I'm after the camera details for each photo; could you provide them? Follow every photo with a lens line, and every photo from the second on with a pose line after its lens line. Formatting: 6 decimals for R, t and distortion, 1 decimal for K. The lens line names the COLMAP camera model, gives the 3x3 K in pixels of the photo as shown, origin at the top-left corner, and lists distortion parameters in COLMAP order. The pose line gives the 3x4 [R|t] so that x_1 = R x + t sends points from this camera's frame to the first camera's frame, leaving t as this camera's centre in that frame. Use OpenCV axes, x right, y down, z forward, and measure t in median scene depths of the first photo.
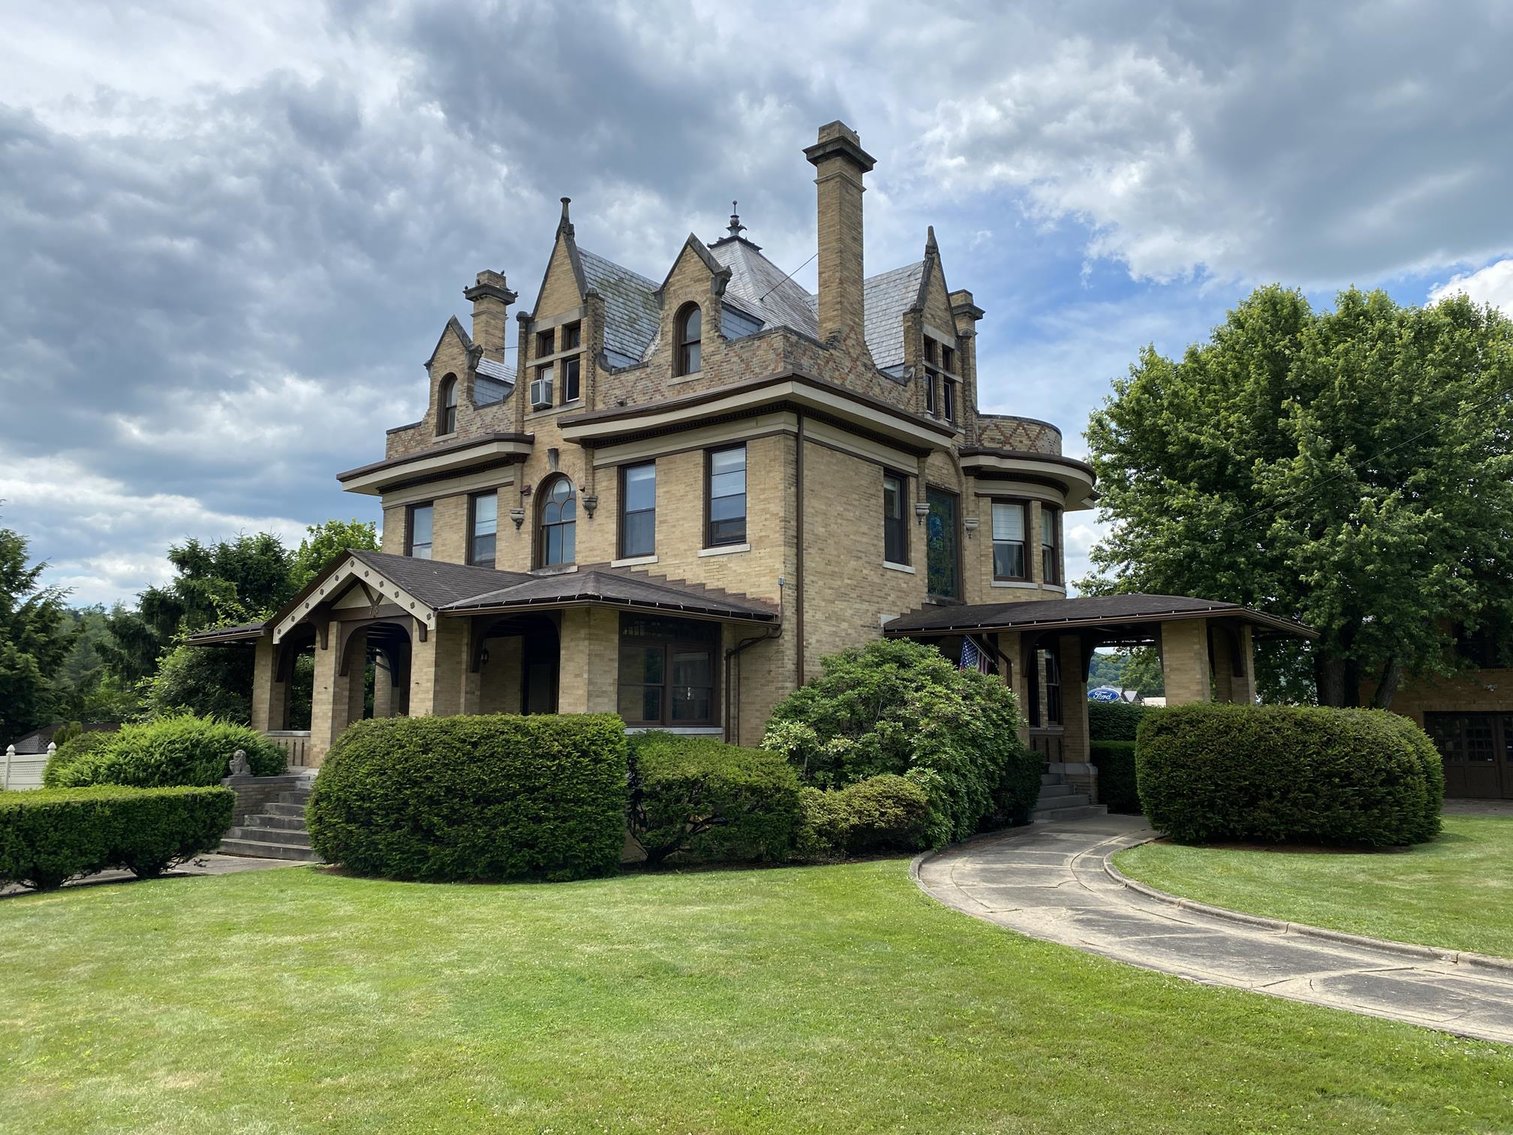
lens RADIAL K [[1151.2, 0, 758.3], [0, 1151.2, 569.7], [0, 0, 1]] dist [0.092434, -0.145977]
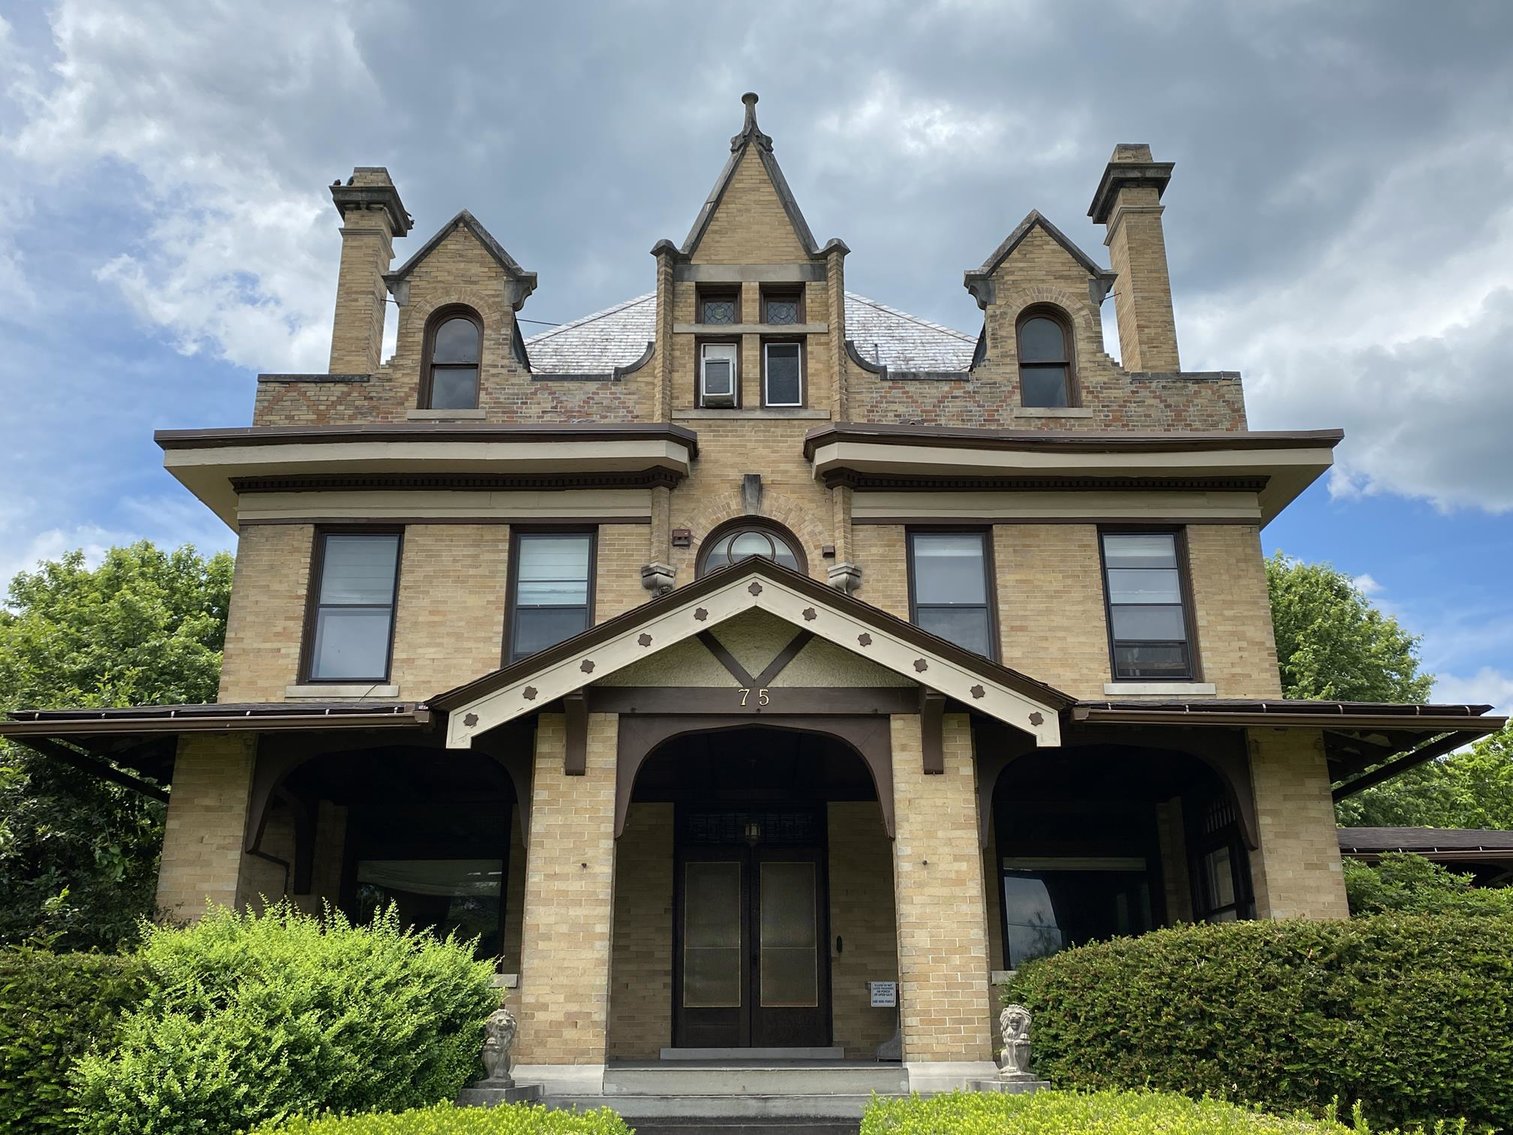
lens RADIAL K [[1364.3, 0, 758.9], [0, 1364.3, 559.2], [0, 0, 1]] dist [0.145804, -0.438130]
pose [[0.785874, 0.207658, 0.582478, -0.598611], [-0.081808, 0.968565, -0.234925, 0.099442], [-0.612952, 0.136970, 0.778157, 0.515687]]
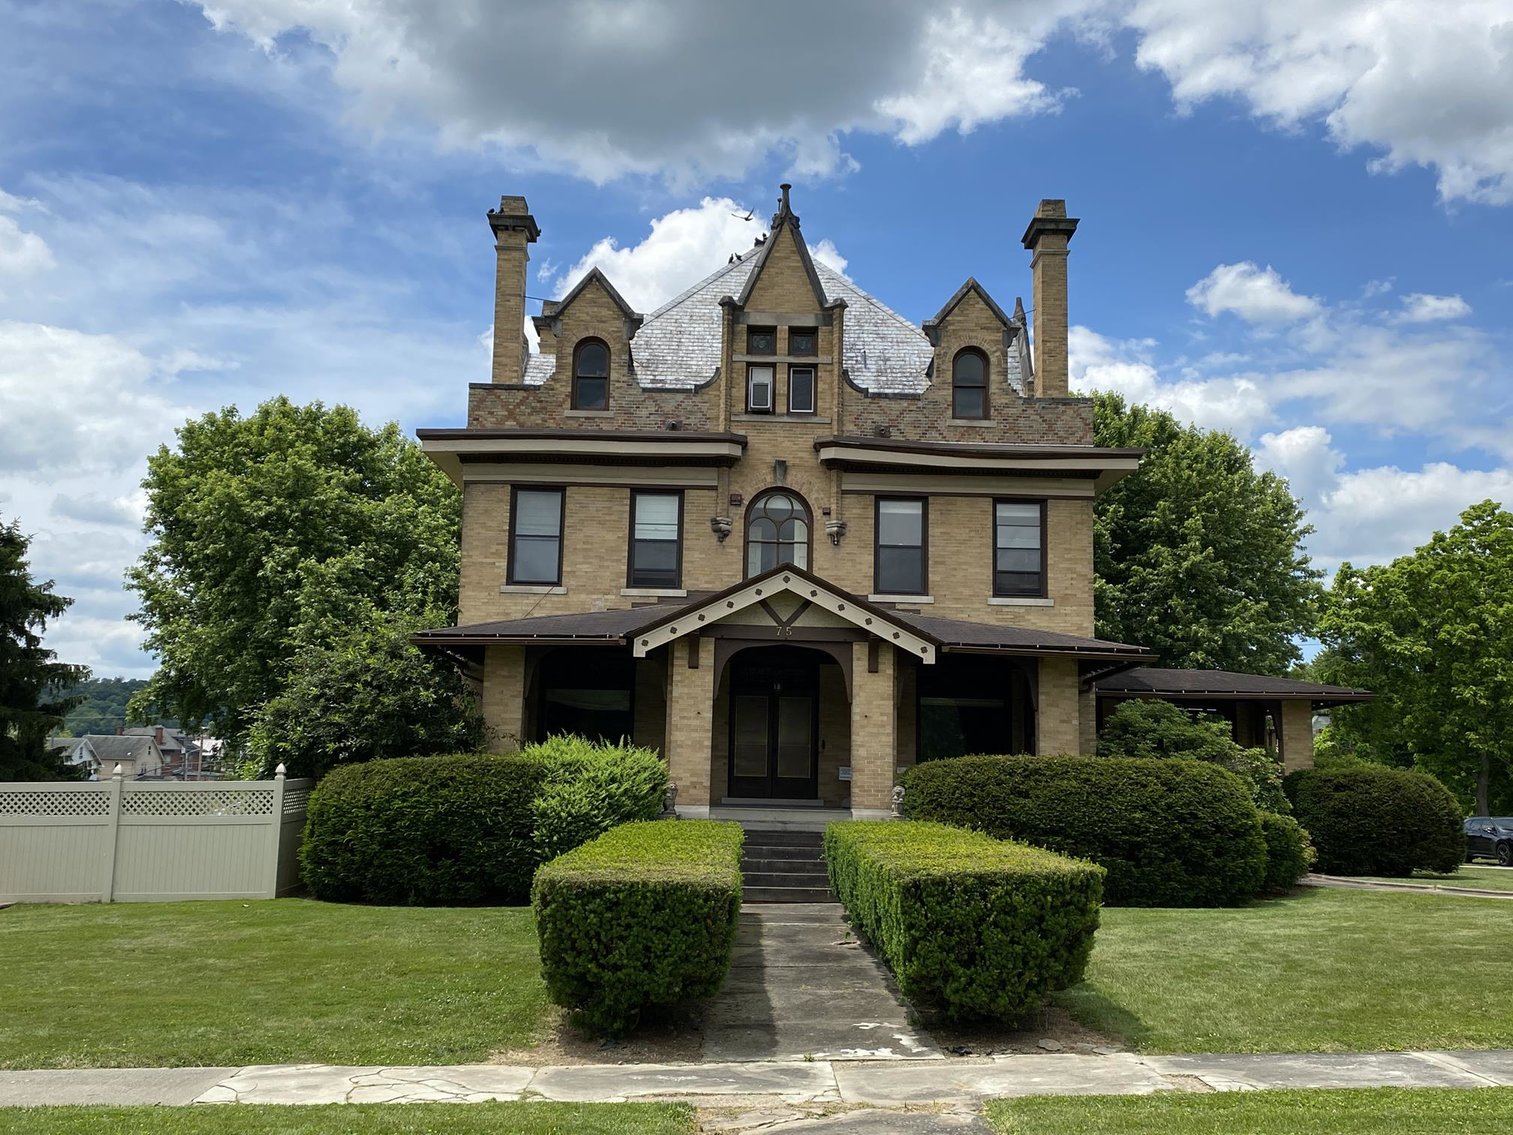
lens RADIAL K [[1499.5, 0, 756.5], [0, 1499.5, 567.5], [0, 0, 1]] dist [0.160174, -0.412980]
pose [[0.779519, 0.114775, 0.615774, -0.977604], [-0.110247, 0.992862, -0.045497, 0.037342], [-0.616600, -0.032422, 0.786608, 0.084297]]
